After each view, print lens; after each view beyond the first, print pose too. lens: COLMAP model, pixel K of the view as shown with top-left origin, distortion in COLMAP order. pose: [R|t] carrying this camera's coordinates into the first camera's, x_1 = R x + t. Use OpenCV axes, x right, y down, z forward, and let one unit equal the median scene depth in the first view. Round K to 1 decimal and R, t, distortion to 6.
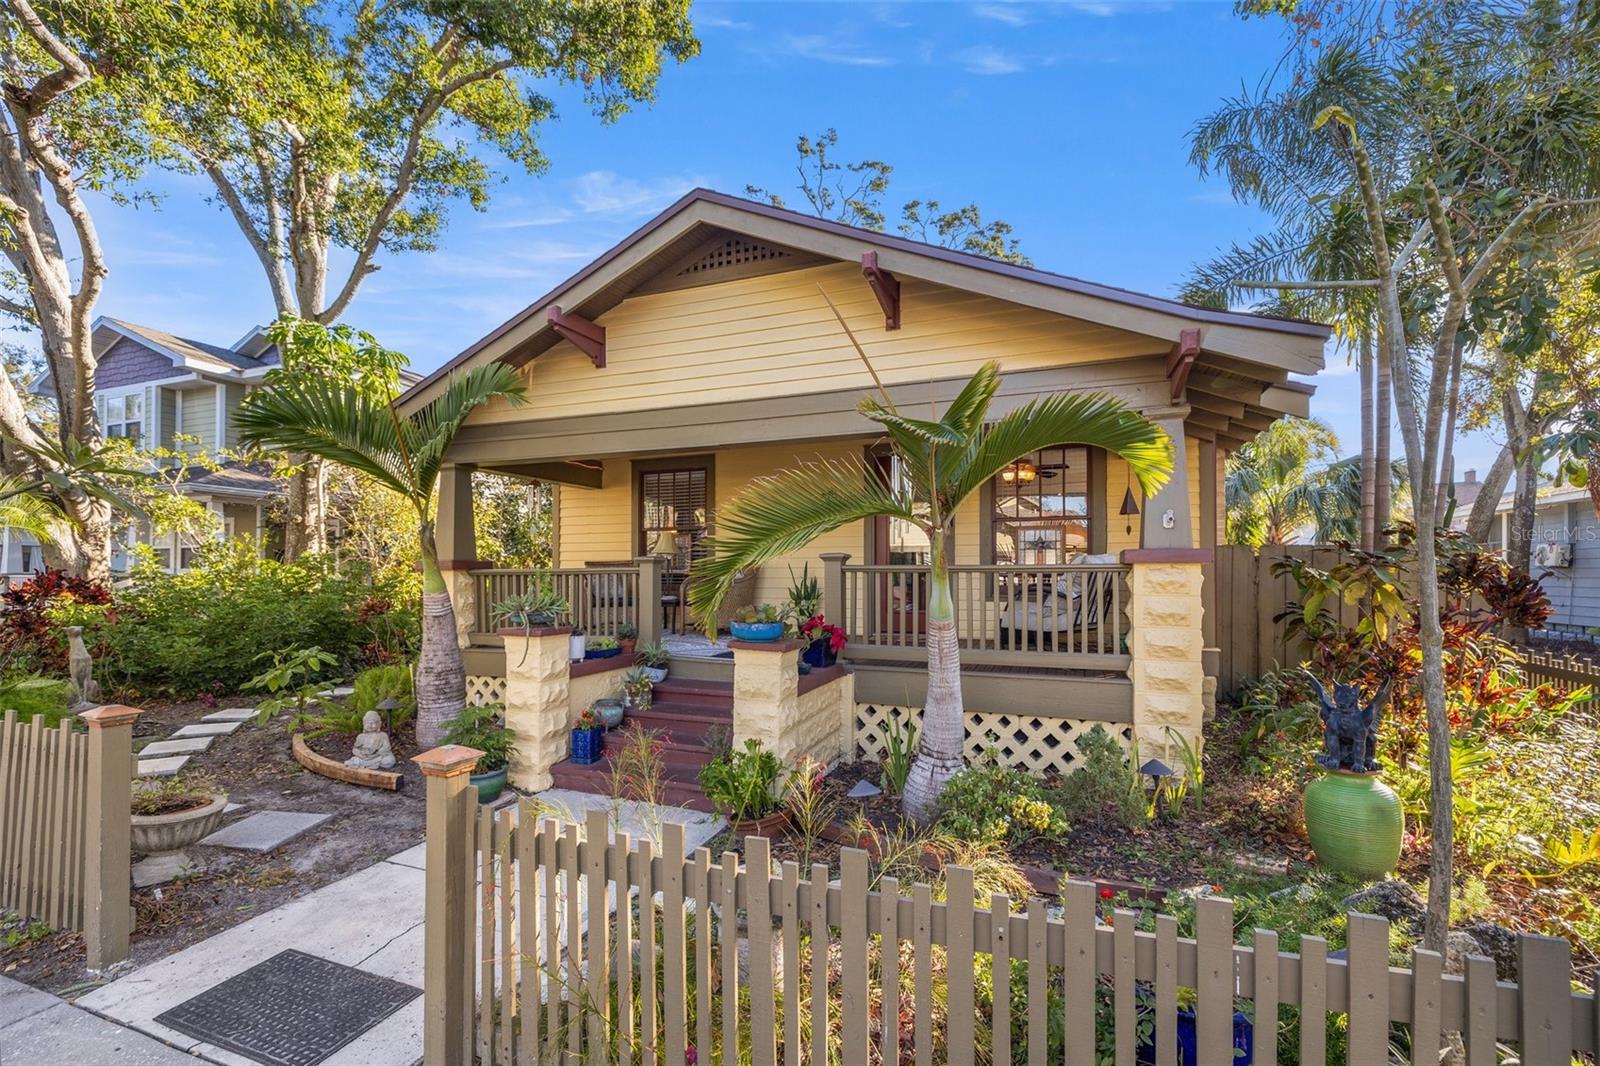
lens RADIAL K [[687.0, 0, 800.1], [0, 687.0, 568.3], [0, 0, 1]] dist [-0.000274, -0.000623]
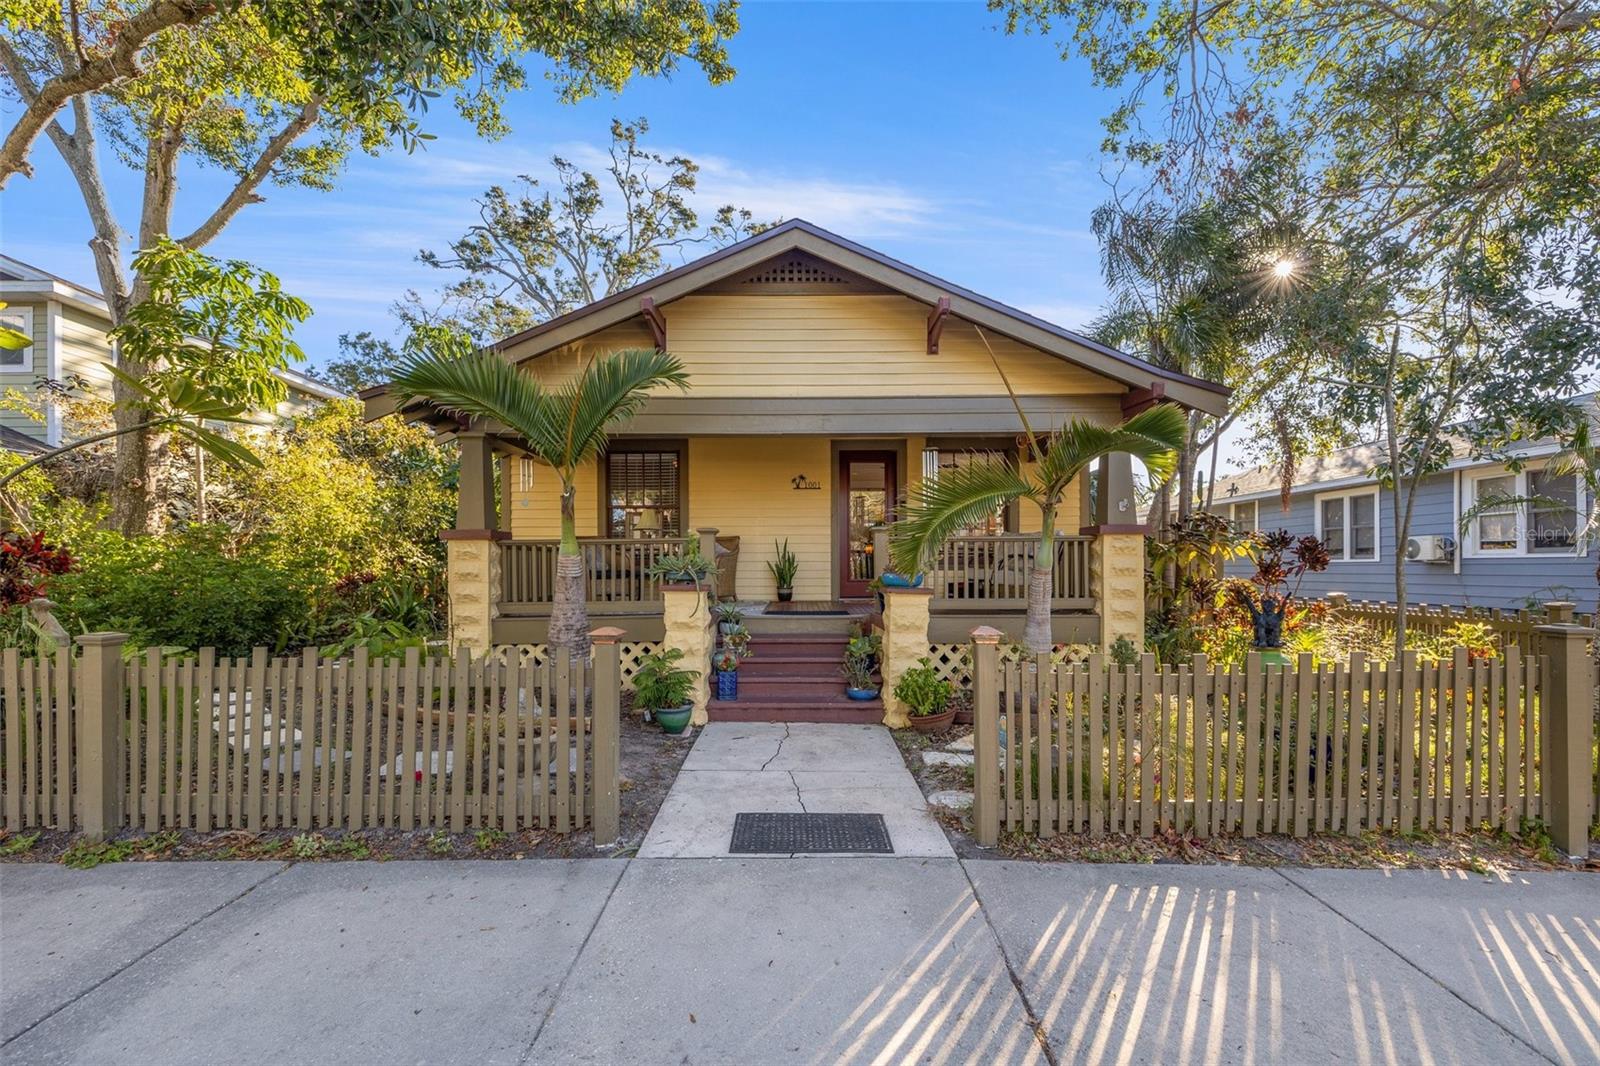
lens RADIAL K [[691.3, 0, 795.8], [0, 691.3, 561.4], [0, 0, 1]] dist [0.010847, -0.007857]
pose [[0.932173, -0.000387, 0.362012, -0.392546], [0.000554, 1.000000, -0.000358, 0.030212], [-0.362012, 0.000534, 0.932173, -0.084921]]
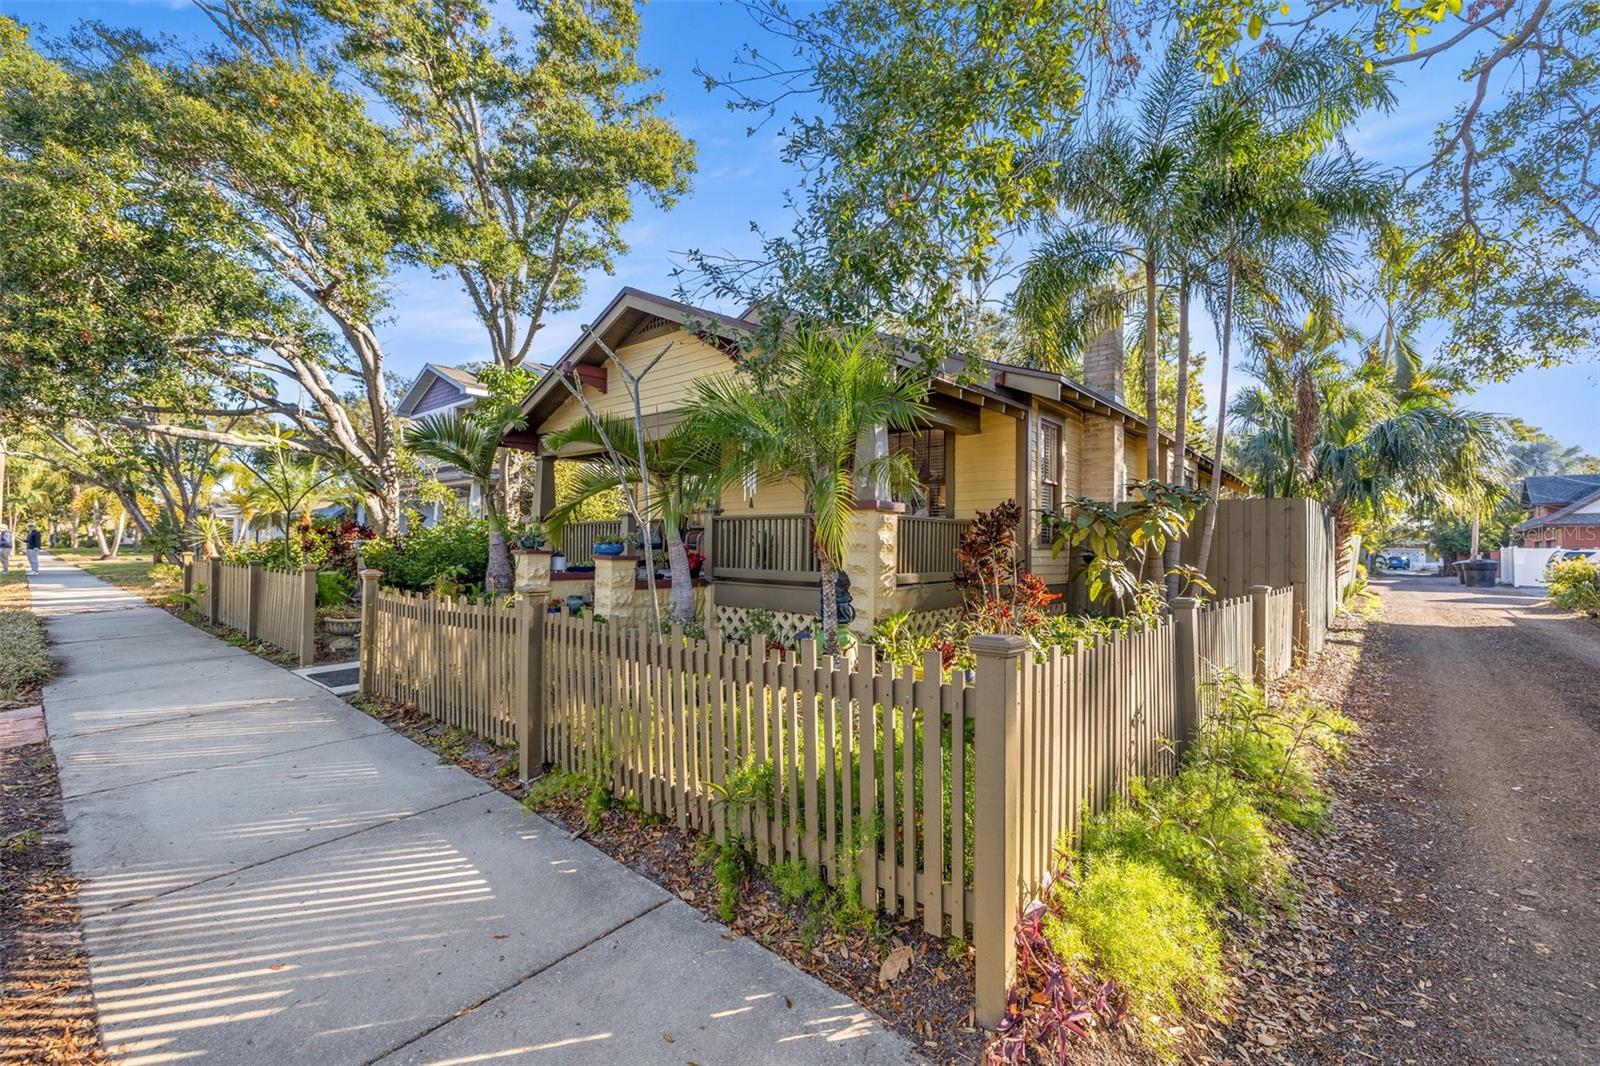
lens RADIAL K [[676.4, 0, 795.2], [0, 676.4, 530.8], [0, 0, 1]] dist [-0.000309, 0.000431]
pose [[0.940209, 0.003009, -0.340586, 0.527036], [-0.007927, 0.999883, -0.013050, 0.033351], [0.340507, 0.014970, 0.940123, -0.252558]]
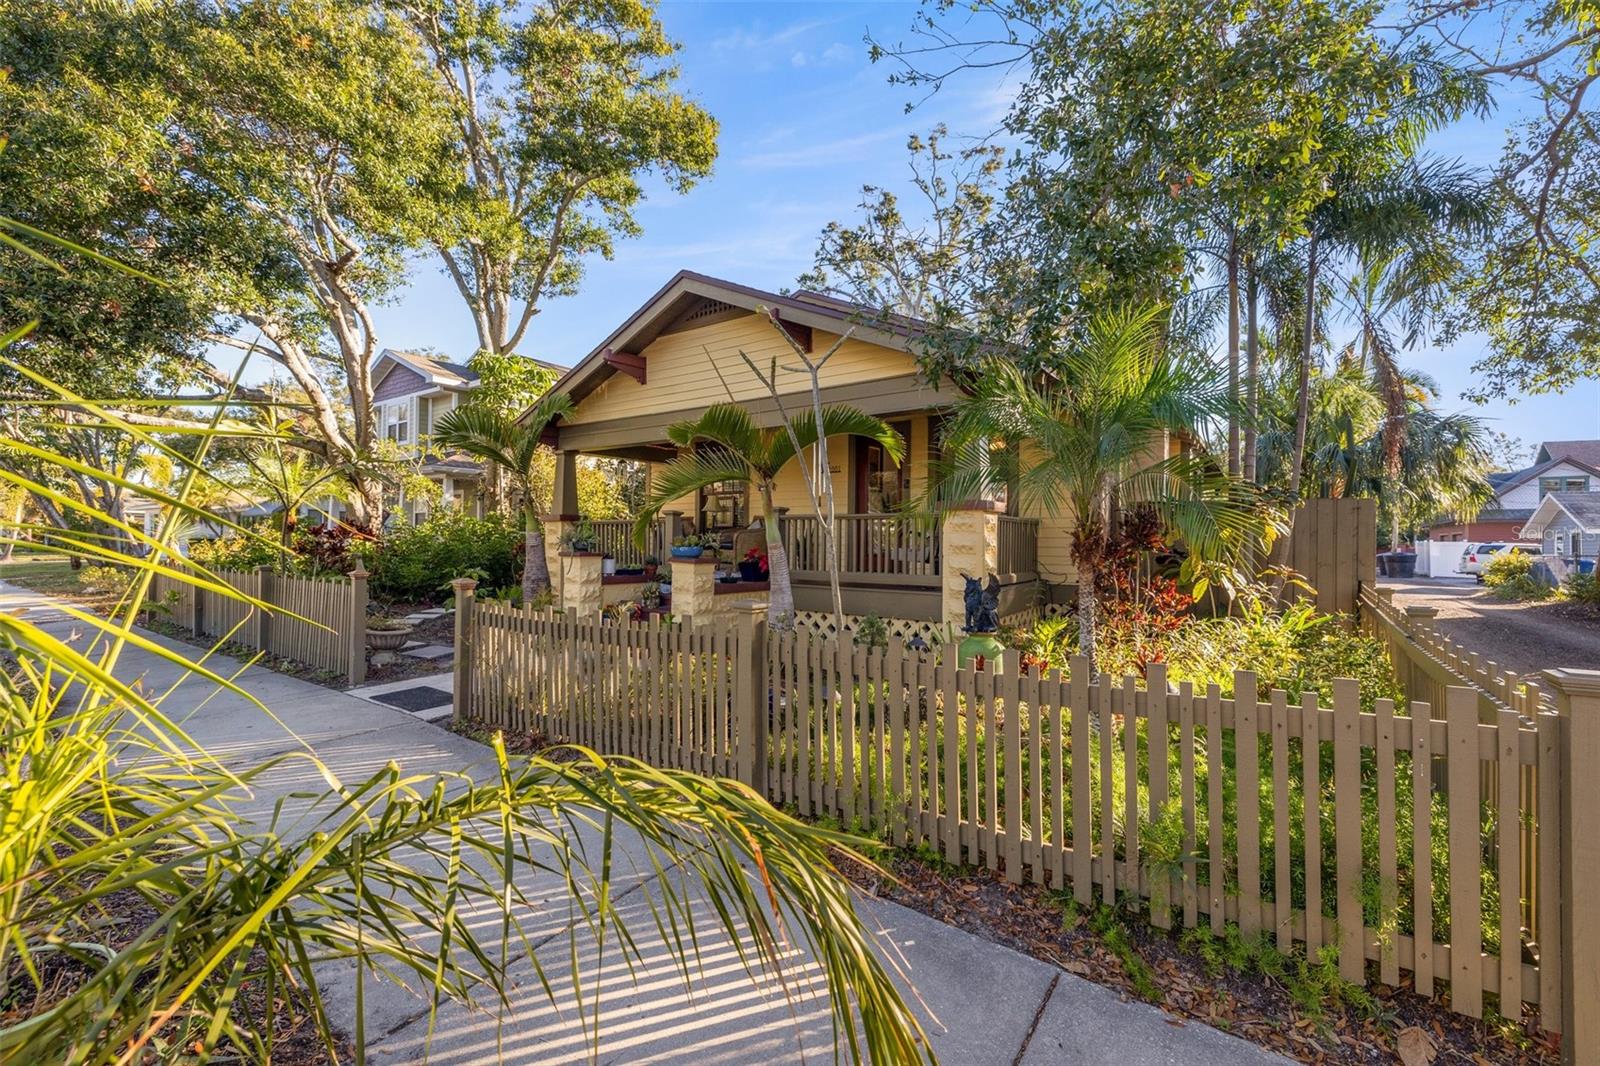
lens RADIAL K [[672.0, 0, 794.1], [0, 672.0, 531.9], [0, 0, 1]] dist [0.000358, -0.000420]
pose [[0.967103, 0.003915, -0.254356, 0.319844], [-0.005137, 0.999978, -0.004137, 0.025925], [0.254334, 0.005307, 0.967102, -0.261896]]
